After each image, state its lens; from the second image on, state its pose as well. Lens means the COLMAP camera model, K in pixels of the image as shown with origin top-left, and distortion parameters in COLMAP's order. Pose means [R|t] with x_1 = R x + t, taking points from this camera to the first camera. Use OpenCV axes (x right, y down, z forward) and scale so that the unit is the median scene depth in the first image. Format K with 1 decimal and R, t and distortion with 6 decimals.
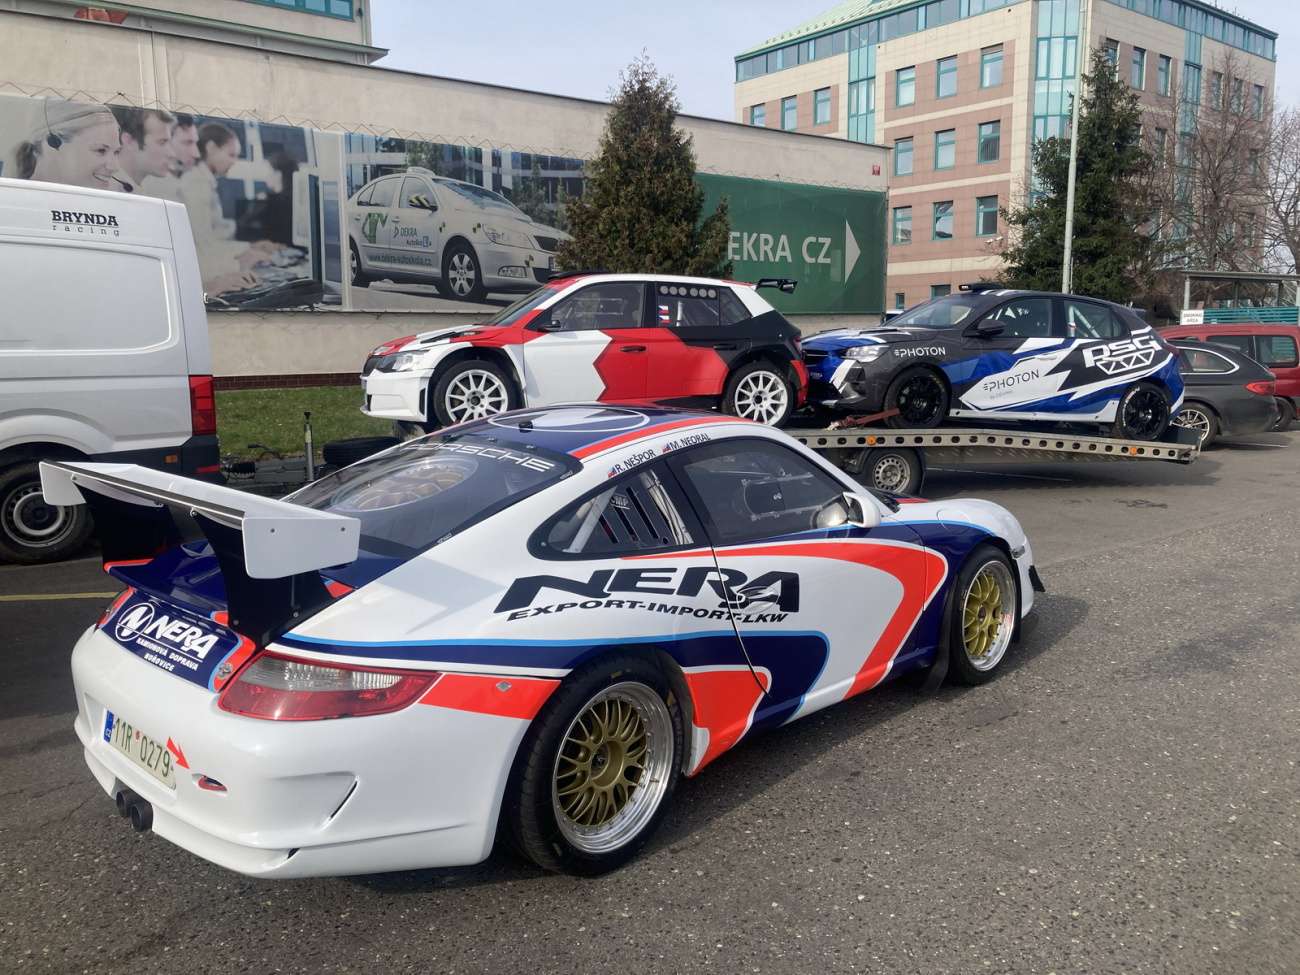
lens RADIAL K [[1058.6, 0, 643.6], [0, 1058.6, 475.3], [0, 0, 1]] dist [0.036110, -0.037653]
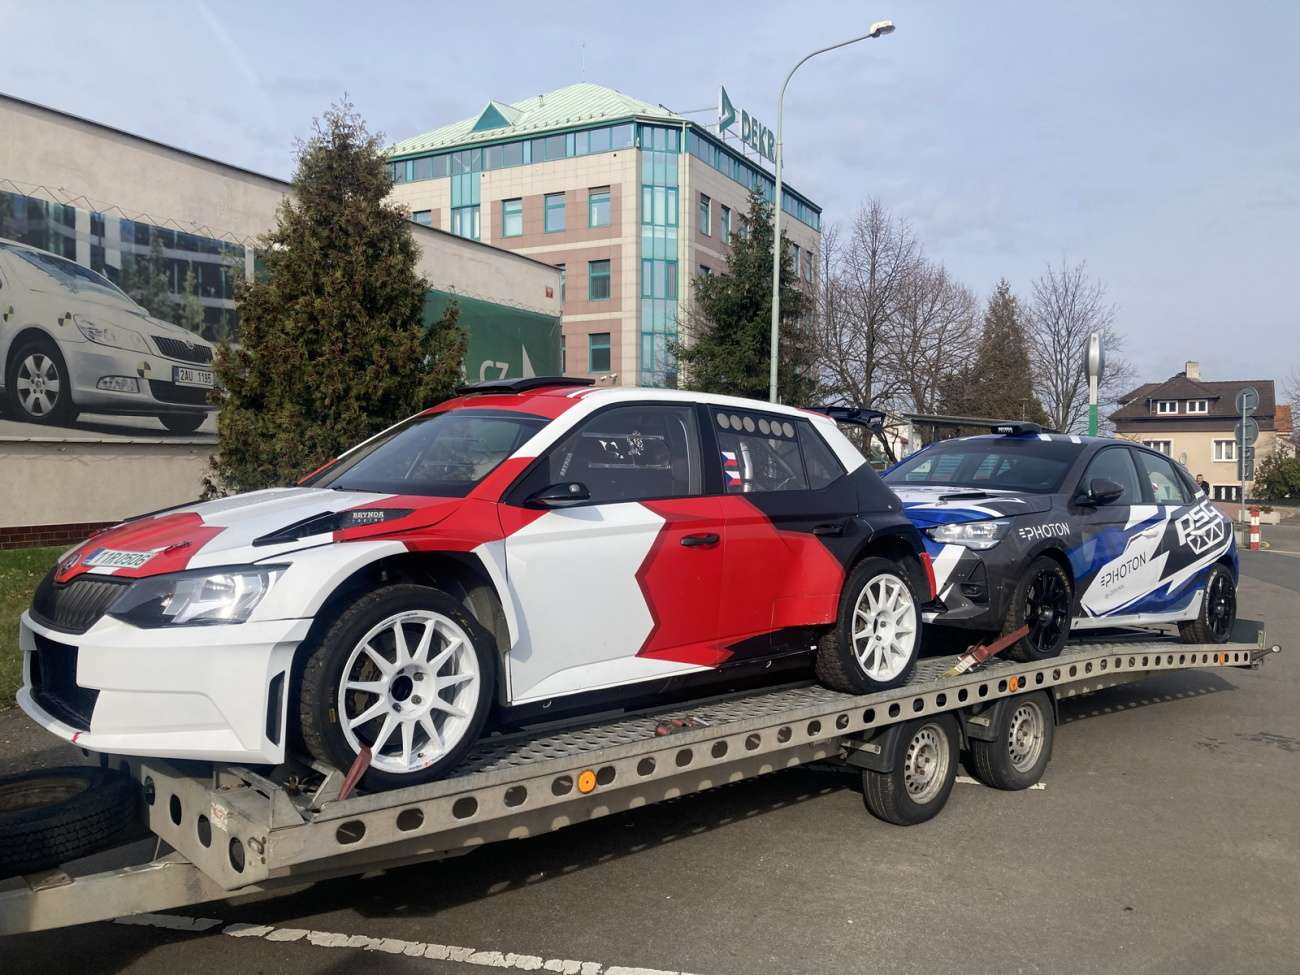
lens RADIAL K [[1058.6, 0, 639.2], [0, 1058.6, 485.7], [0, 0, 1]] dist [0.036110, -0.037653]
pose [[0.915628, 0.003244, 0.402012, -0.095148], [0.041808, 0.993777, -0.103243, -0.040495], [-0.399846, 0.111339, 0.909795, 0.242040]]
